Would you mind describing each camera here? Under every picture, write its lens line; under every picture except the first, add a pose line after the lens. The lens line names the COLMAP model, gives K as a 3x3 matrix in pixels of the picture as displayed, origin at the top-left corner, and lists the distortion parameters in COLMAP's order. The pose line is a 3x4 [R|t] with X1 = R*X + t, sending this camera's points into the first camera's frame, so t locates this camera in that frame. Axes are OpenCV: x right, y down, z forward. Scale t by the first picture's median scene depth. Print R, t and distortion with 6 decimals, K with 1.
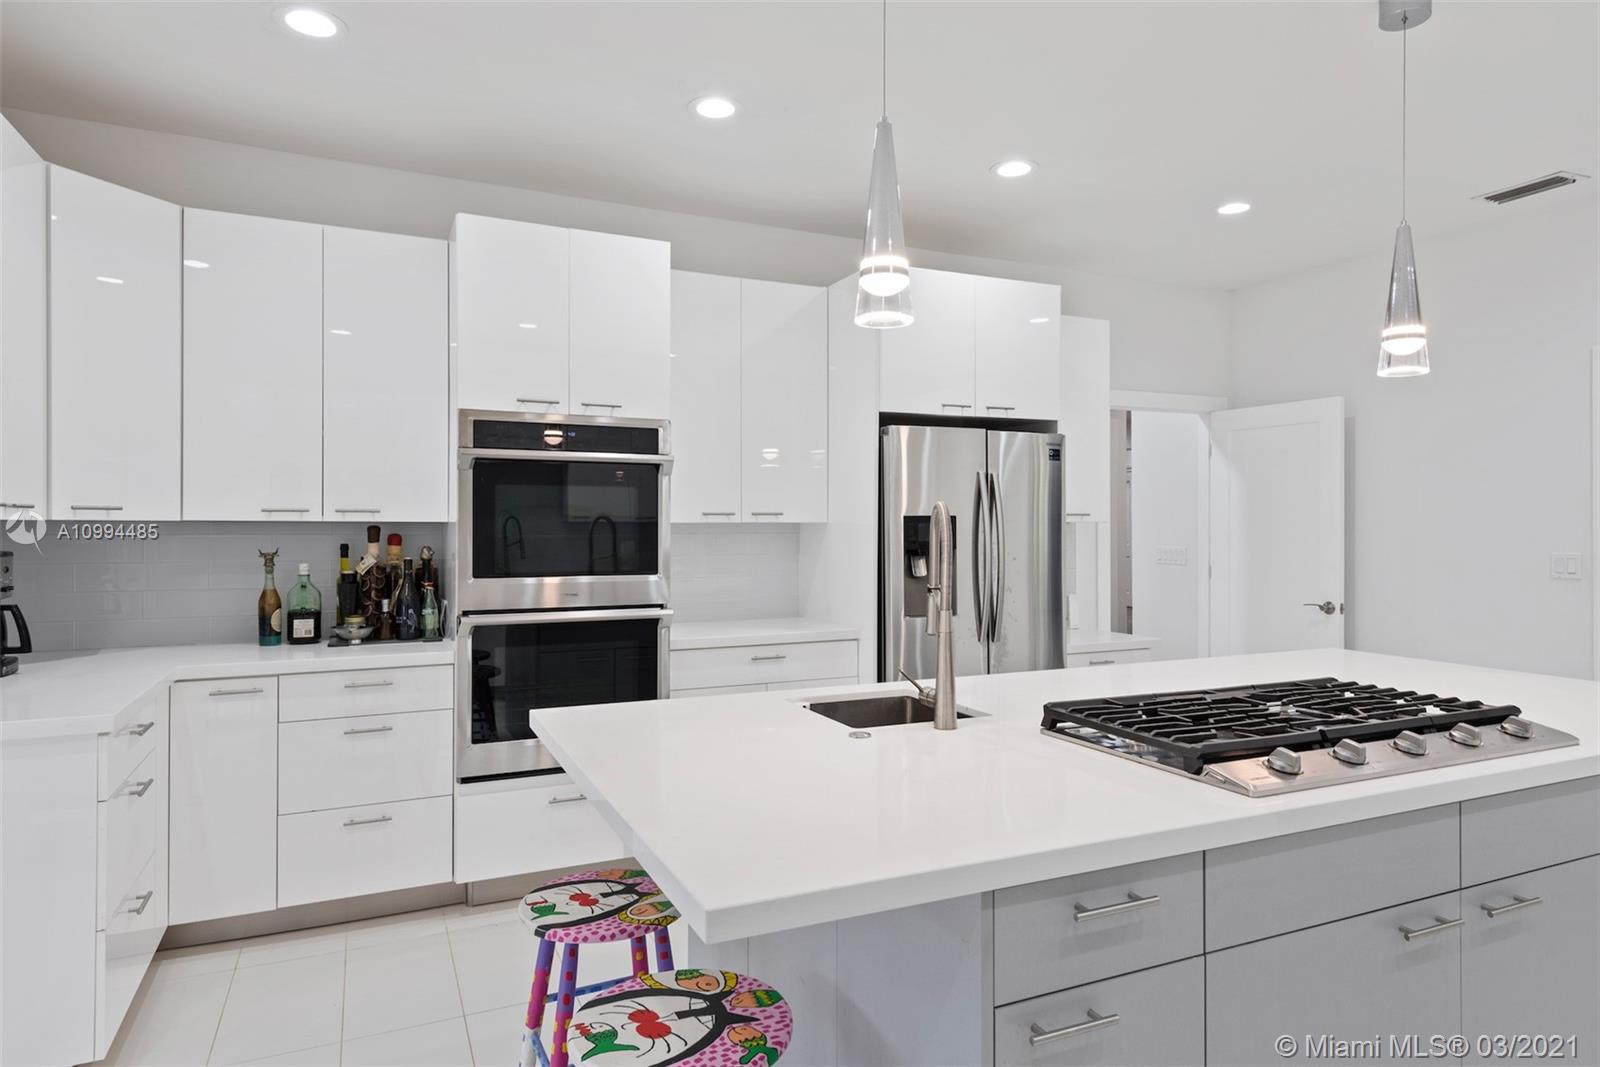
lens RADIAL K [[941.1, 0, 814.5], [0, 941.1, 522.5], [0, 0, 1]] dist [0.023282, 0.000704]
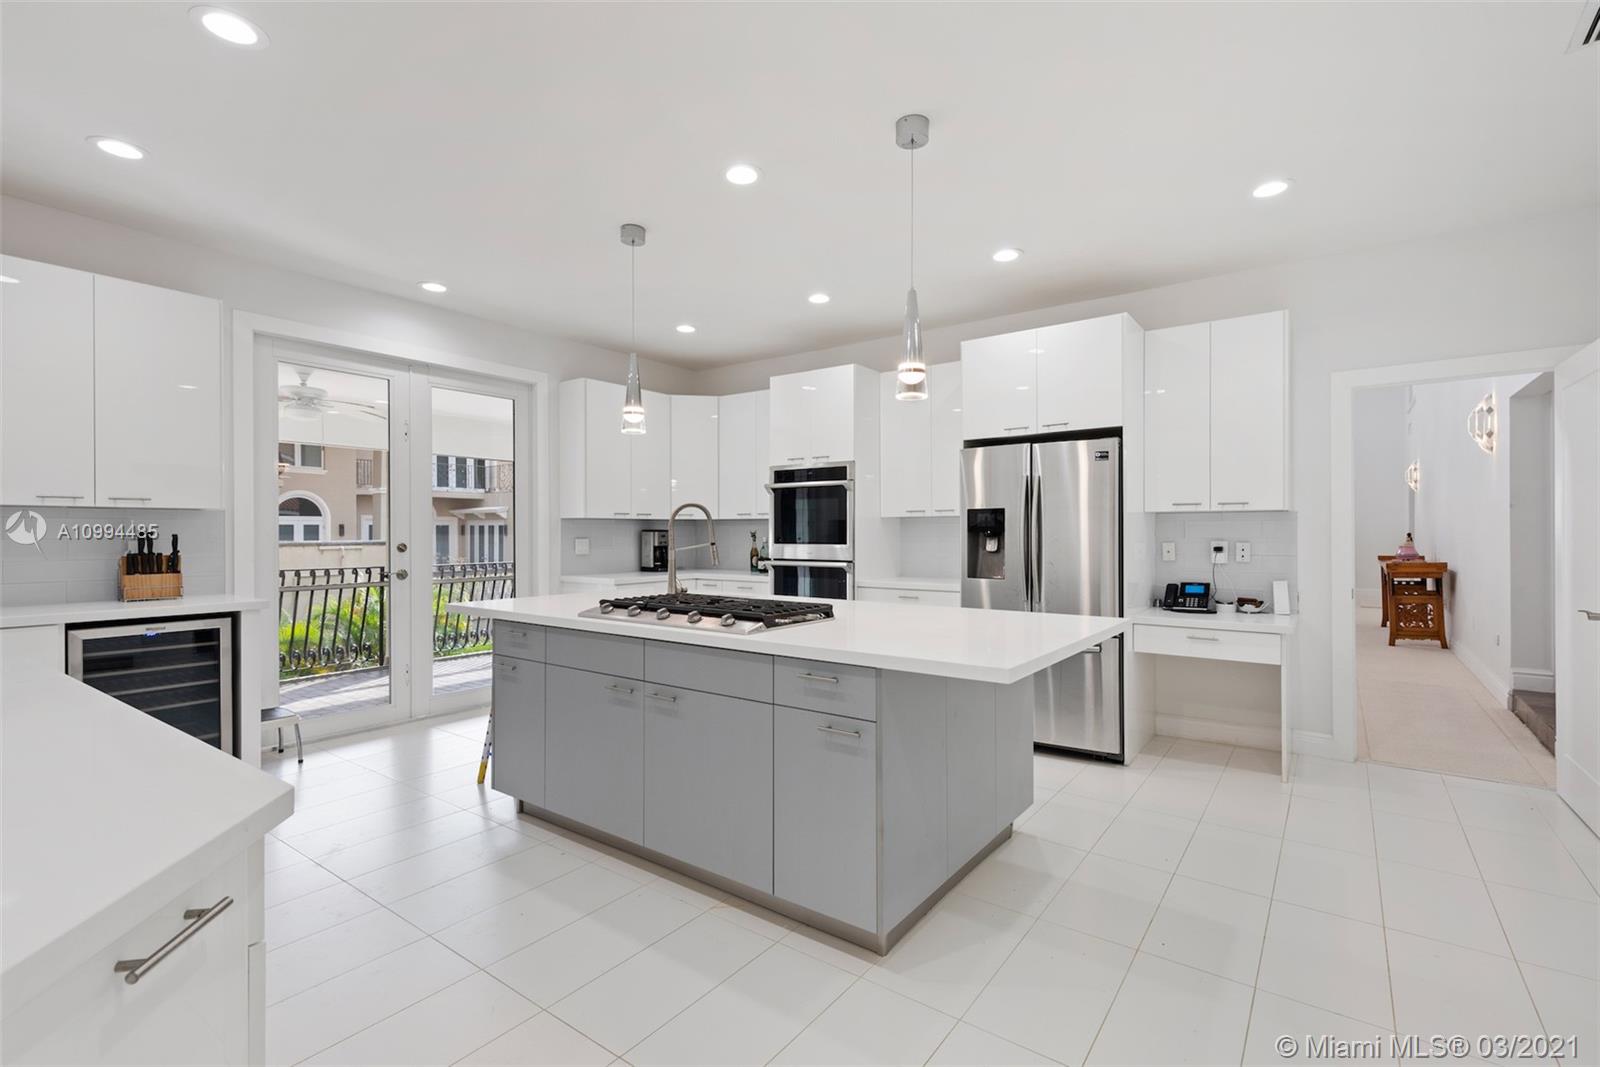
lens RADIAL K [[717.9, 0, 816.2], [0, 717.9, 530.6], [0, 0, 1]] dist [0.003809, -0.000888]
pose [[0.481586, -0.002982, -0.876394, 1.108811], [0.004376, 0.999990, -0.000998, 0.030268], [0.876388, -0.003355, 0.481594, 0.285344]]
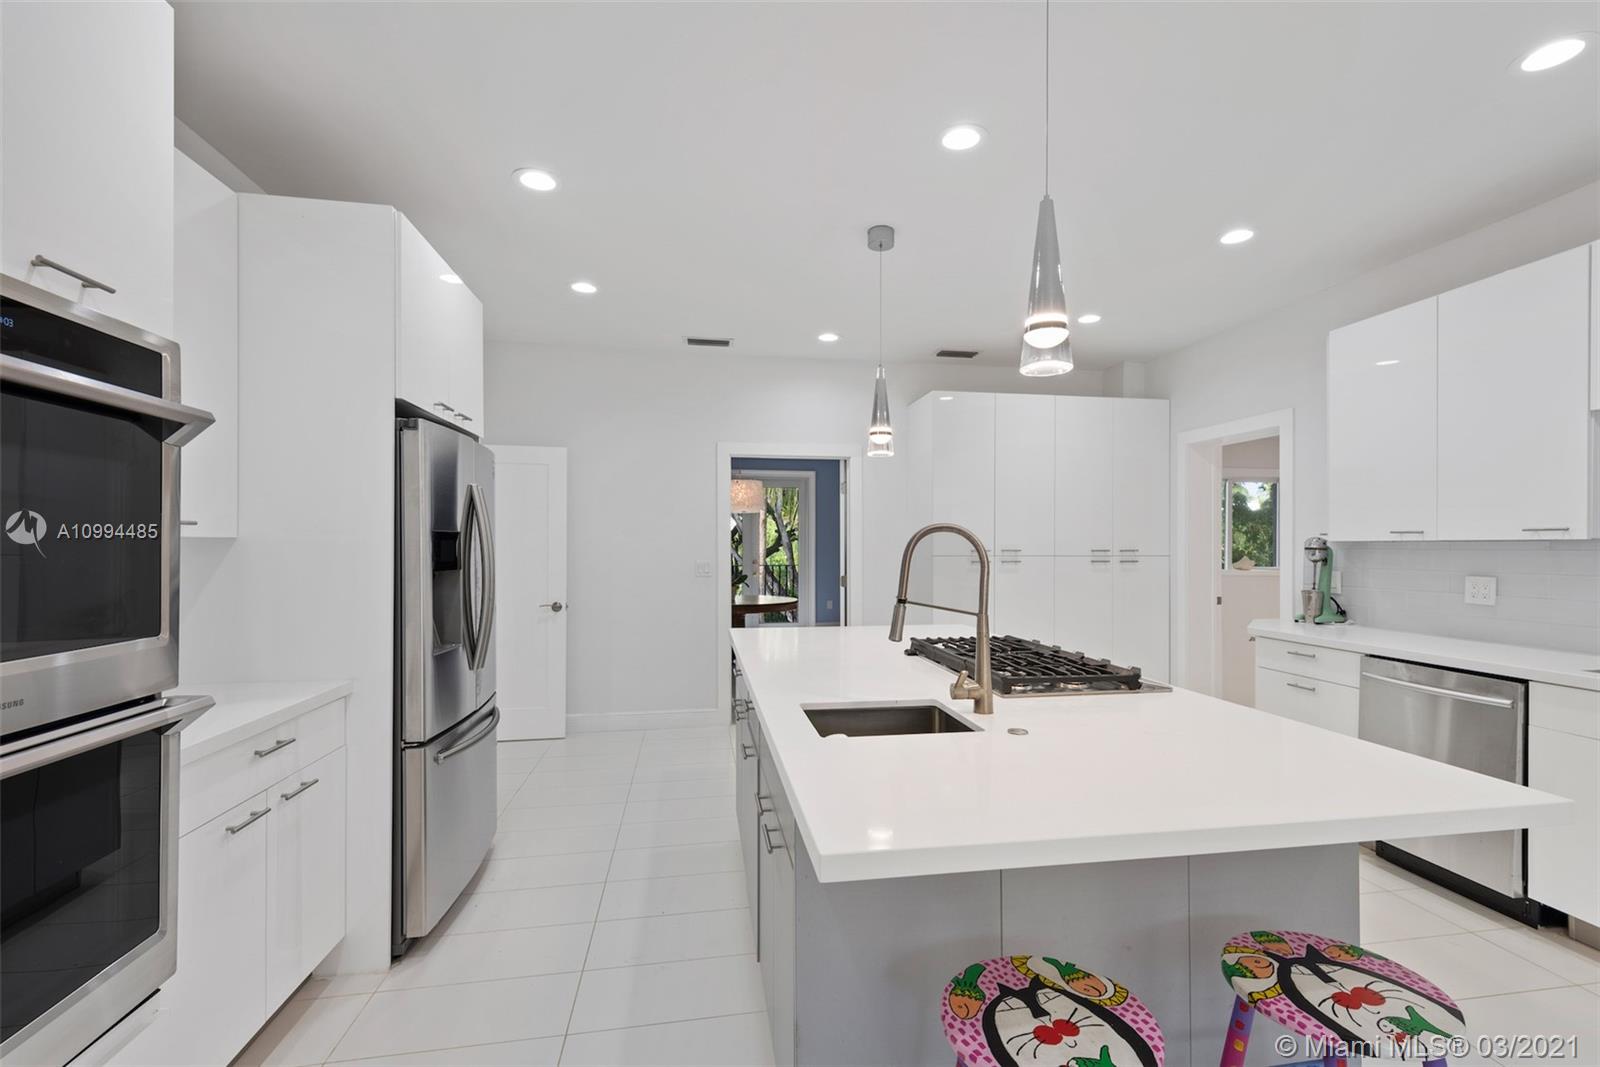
lens RADIAL K [[717.9, 0, 814.6], [0, 717.9, 543.0], [0, 0, 1]] dist [0.003809, -0.000888]
pose [[0.270443, 0.005166, 0.962722, -0.477850], [-0.005471, 0.999978, -0.003828, 0.004701], [-0.962720, -0.004232, 0.270465, 0.576187]]
